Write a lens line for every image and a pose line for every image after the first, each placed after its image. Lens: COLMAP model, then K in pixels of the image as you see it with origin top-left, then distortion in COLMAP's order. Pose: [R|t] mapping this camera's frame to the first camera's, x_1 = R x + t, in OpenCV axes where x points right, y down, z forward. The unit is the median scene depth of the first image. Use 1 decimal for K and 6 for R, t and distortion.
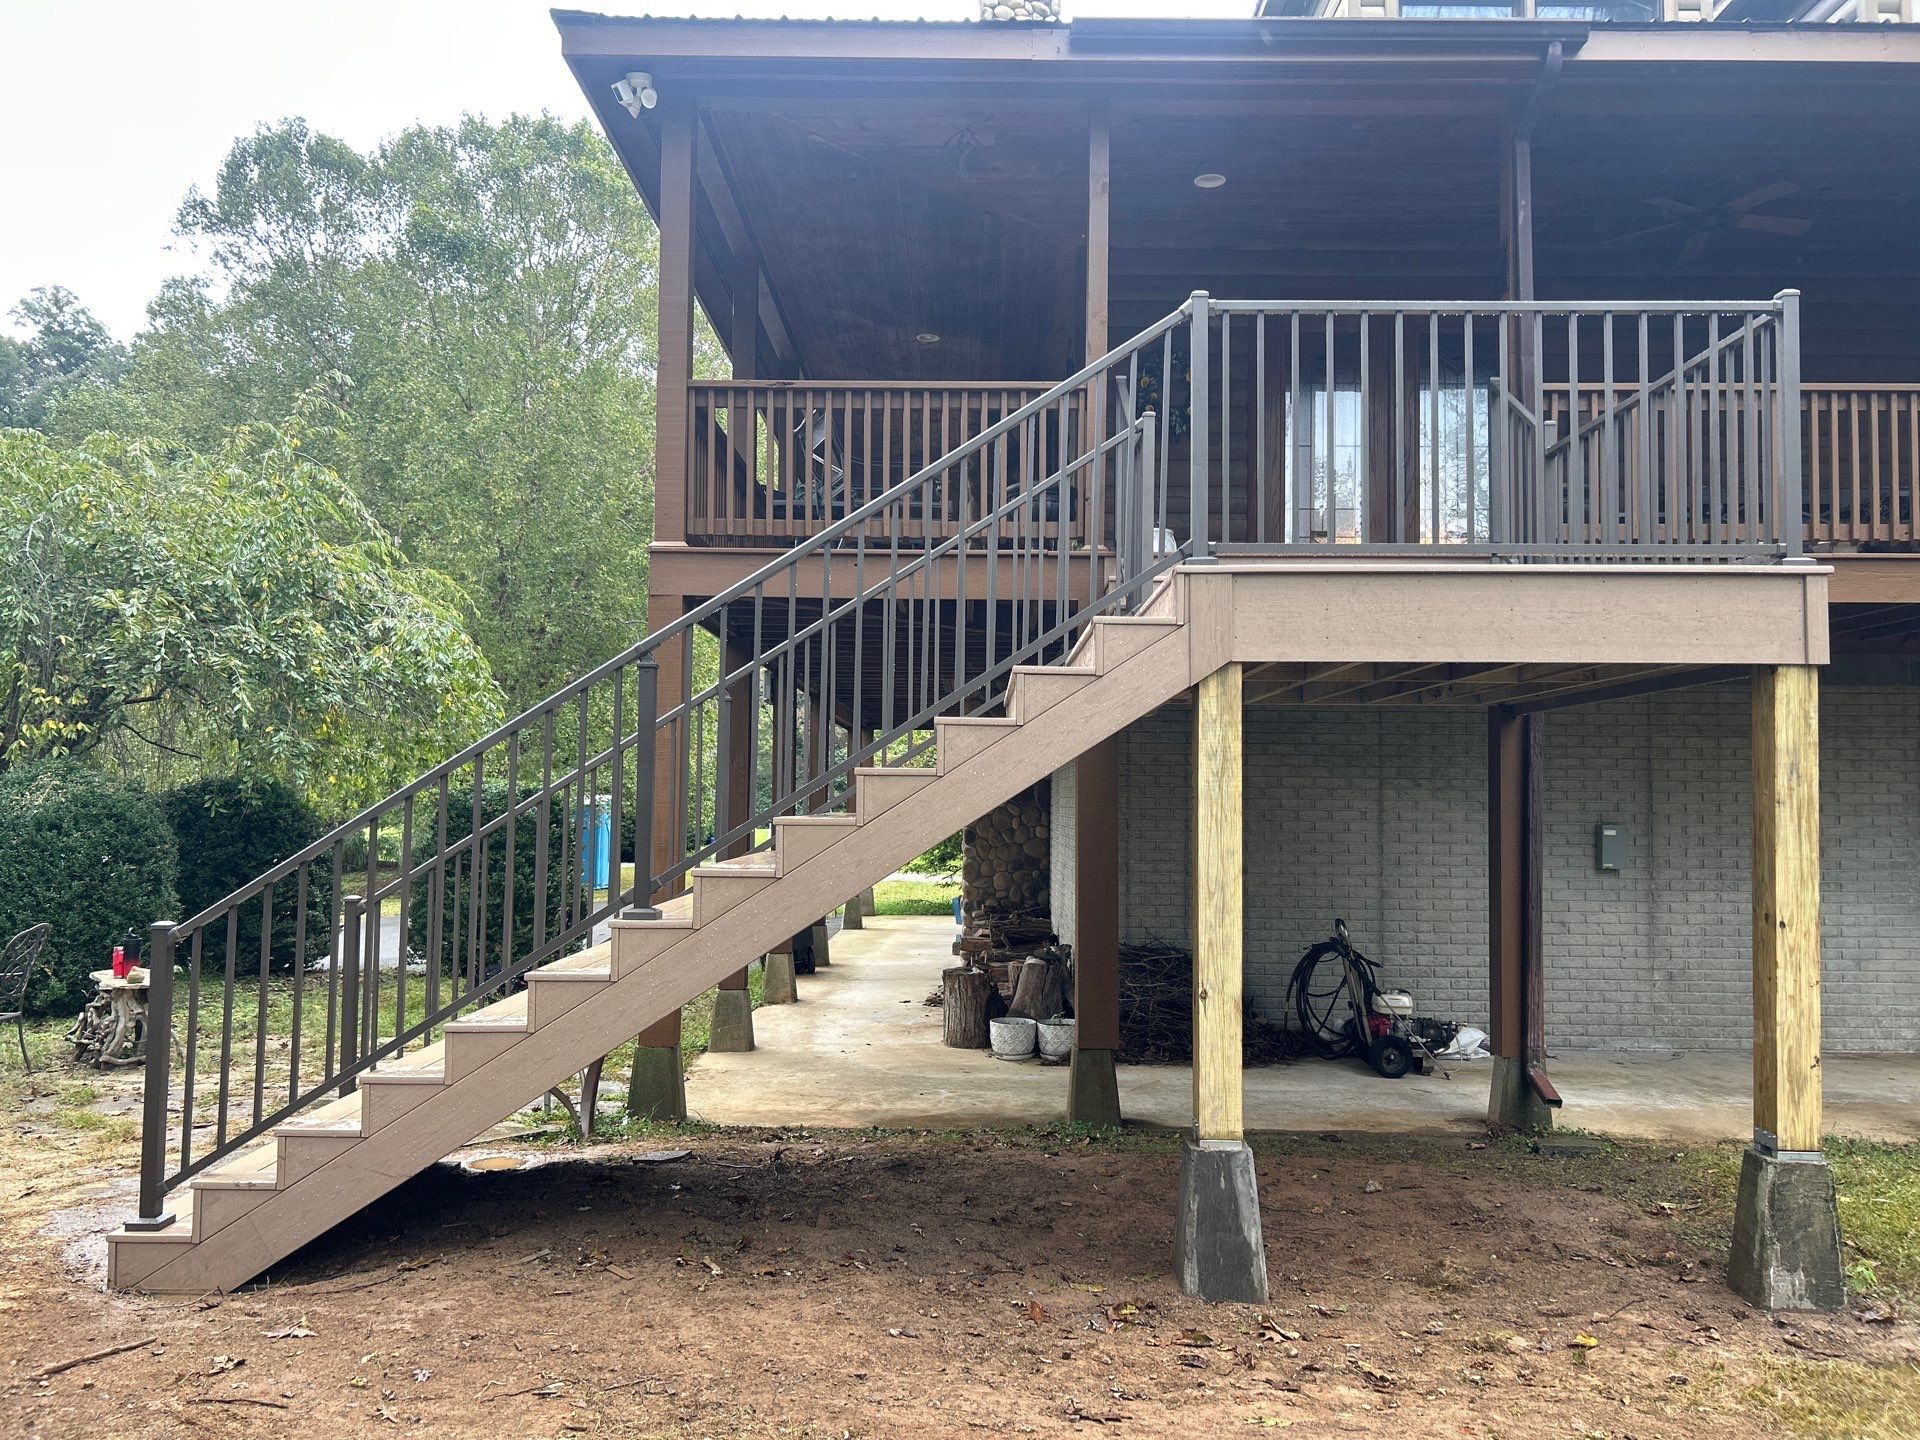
lens RADIAL K [[1439.6, 0, 977.7], [0, 1439.6, 711.5], [0, 0, 1]] dist [0.023521, -0.017807]
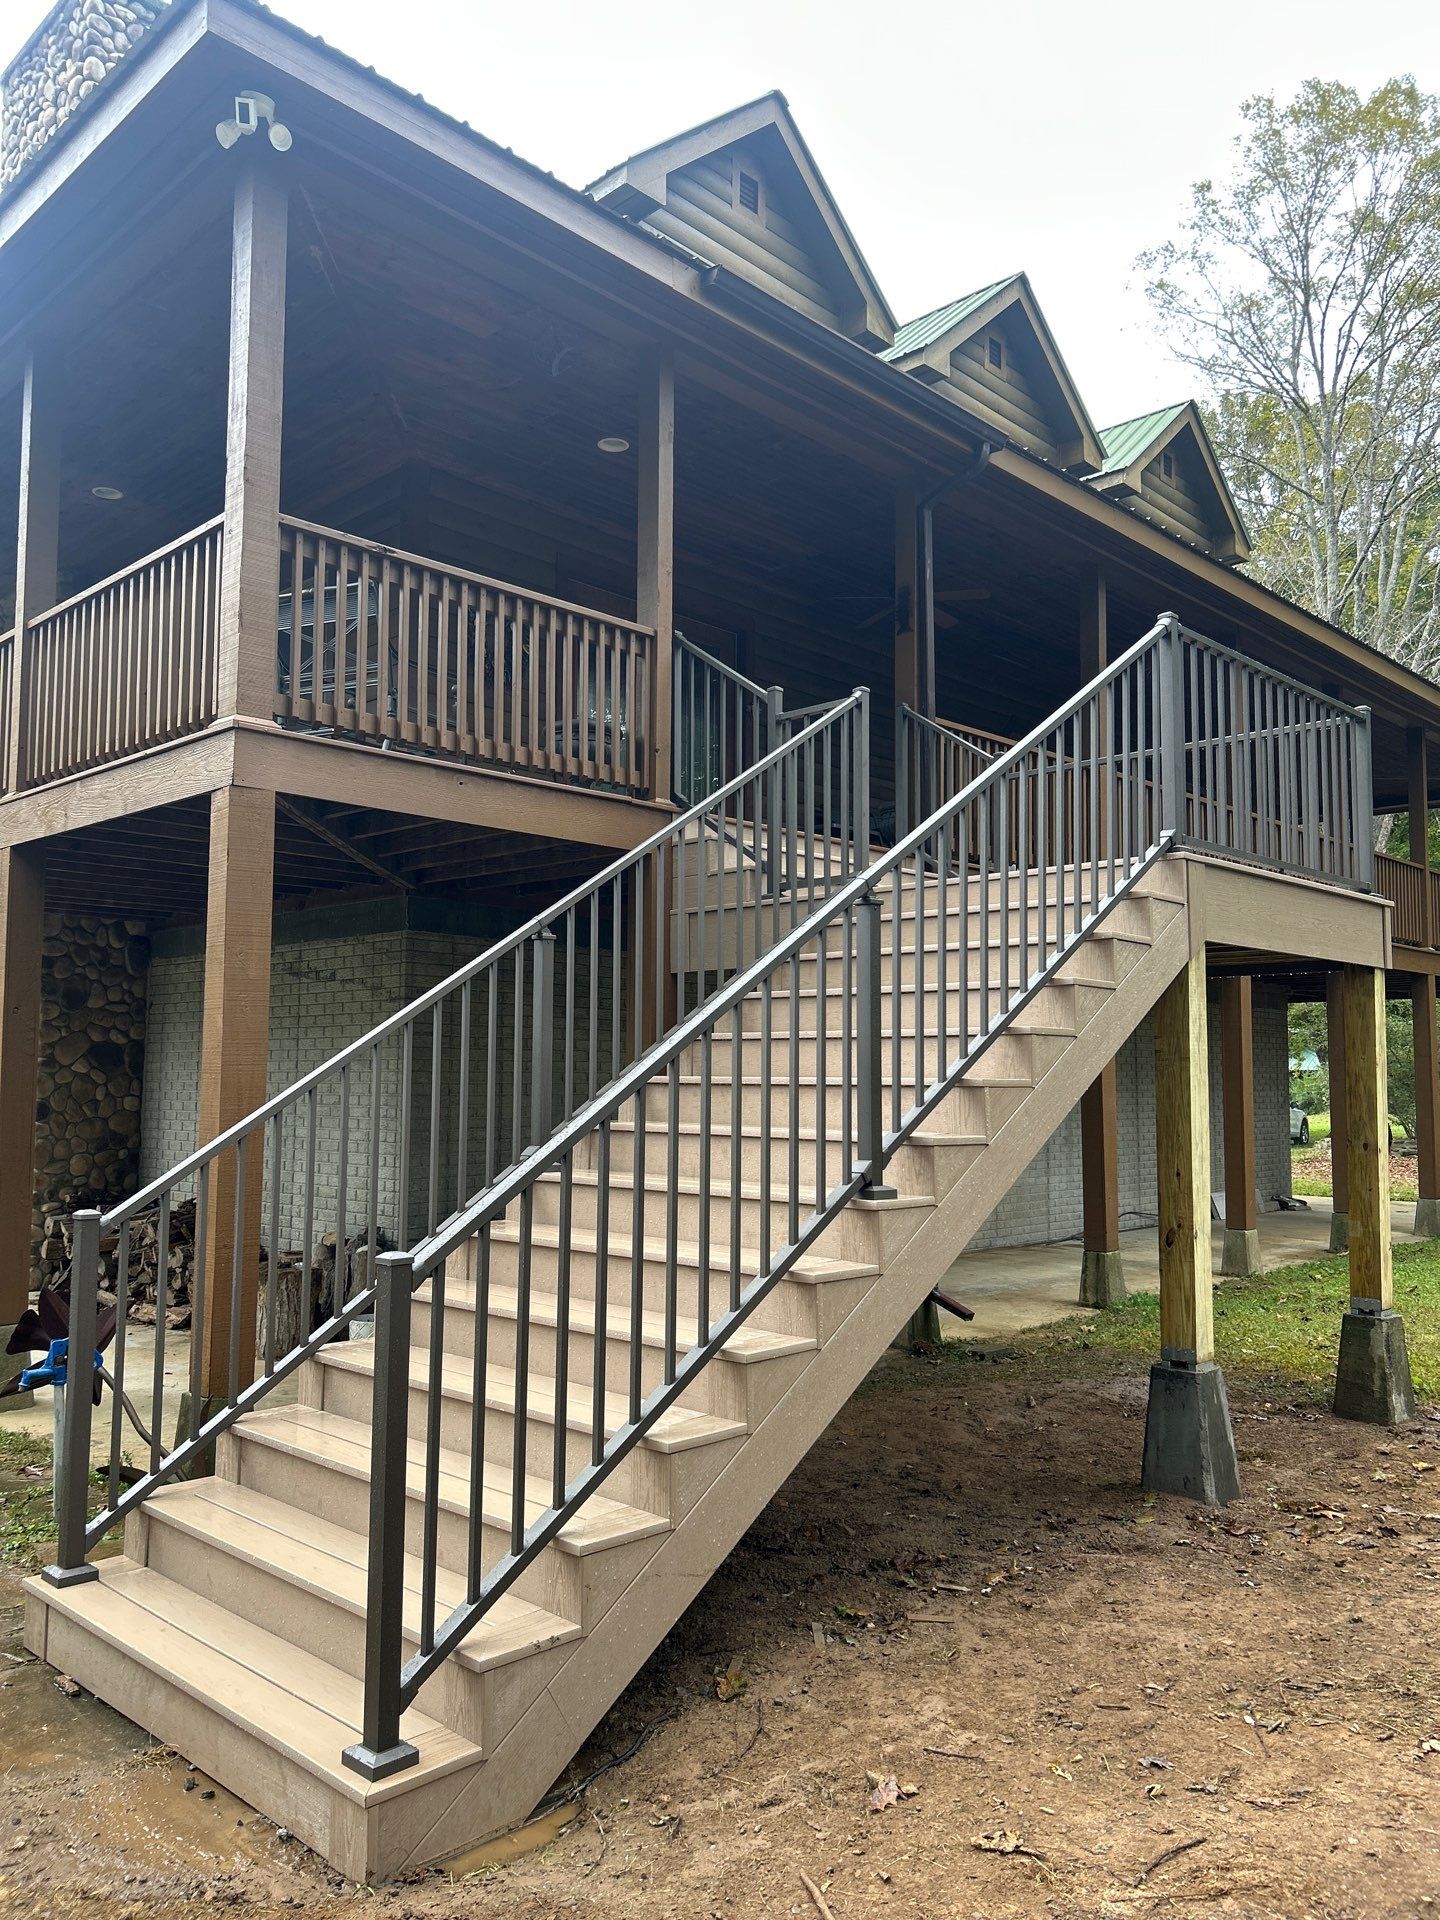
lens RADIAL K [[1439.6, 0, 702.2], [0, 1439.6, 960.1], [0, 0, 1]] dist [0.023521, -0.017807]
pose [[0.697247, 0.053549, 0.714828, -0.884954], [-0.043994, 0.998523, -0.031888, 0.033312], [-0.715480, -0.009214, 0.698572, 0.466205]]
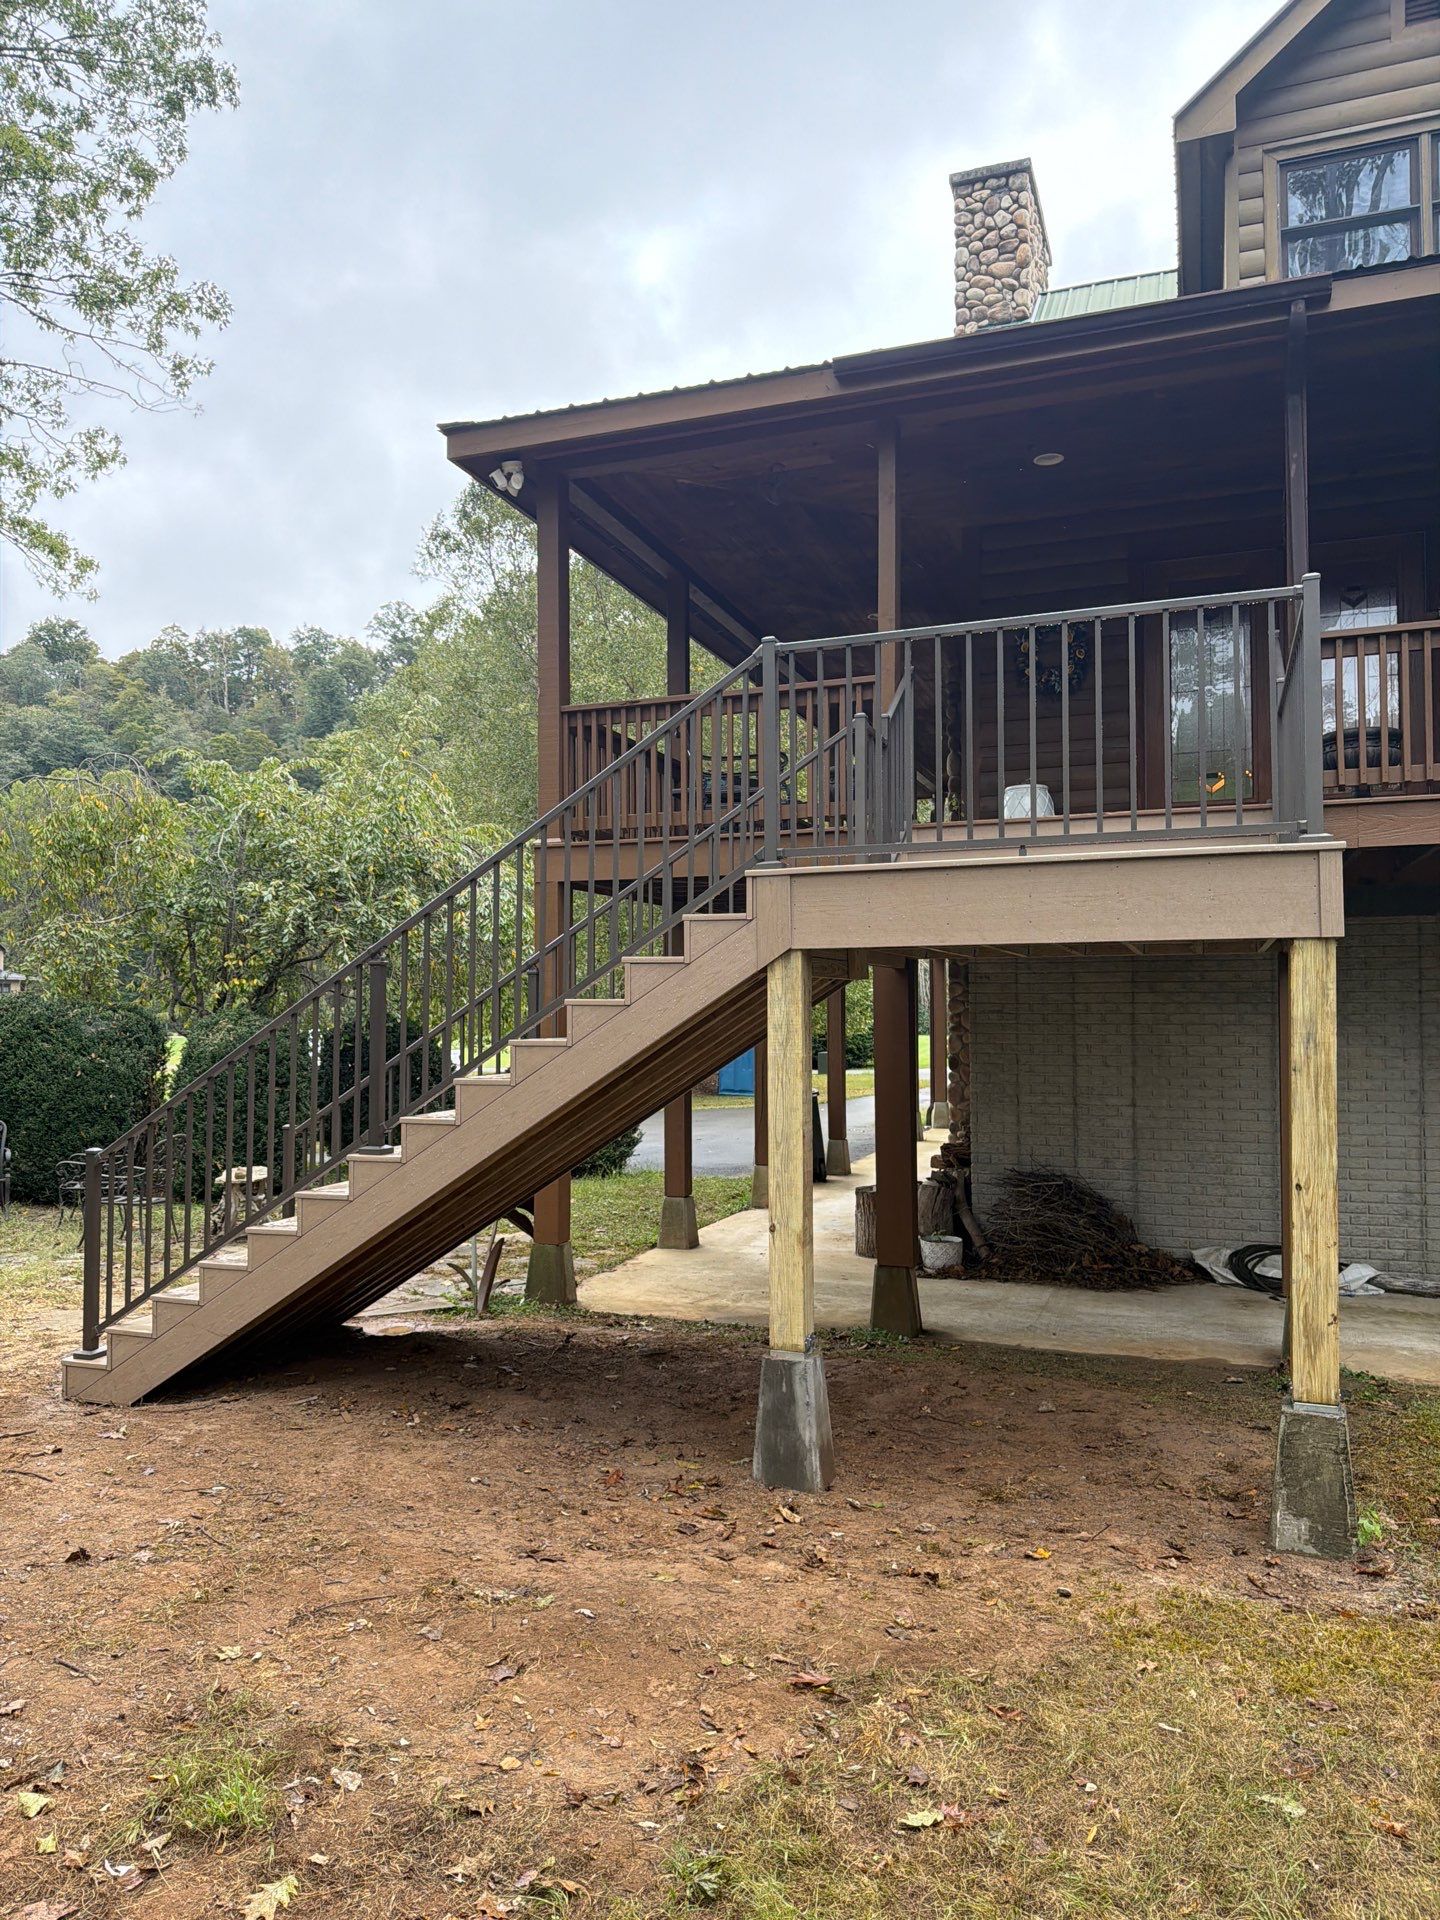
lens RADIAL K [[1344.4, 0, 719.5], [0, 1344.4, 945.7], [0, 0, 1]] dist [0.052221, -0.067996]
pose [[0.939817, -0.028013, -0.340529, 0.478459], [0.033204, 0.999404, 0.009425, -0.047933], [0.340062, -0.020165, 0.940187, -0.056873]]
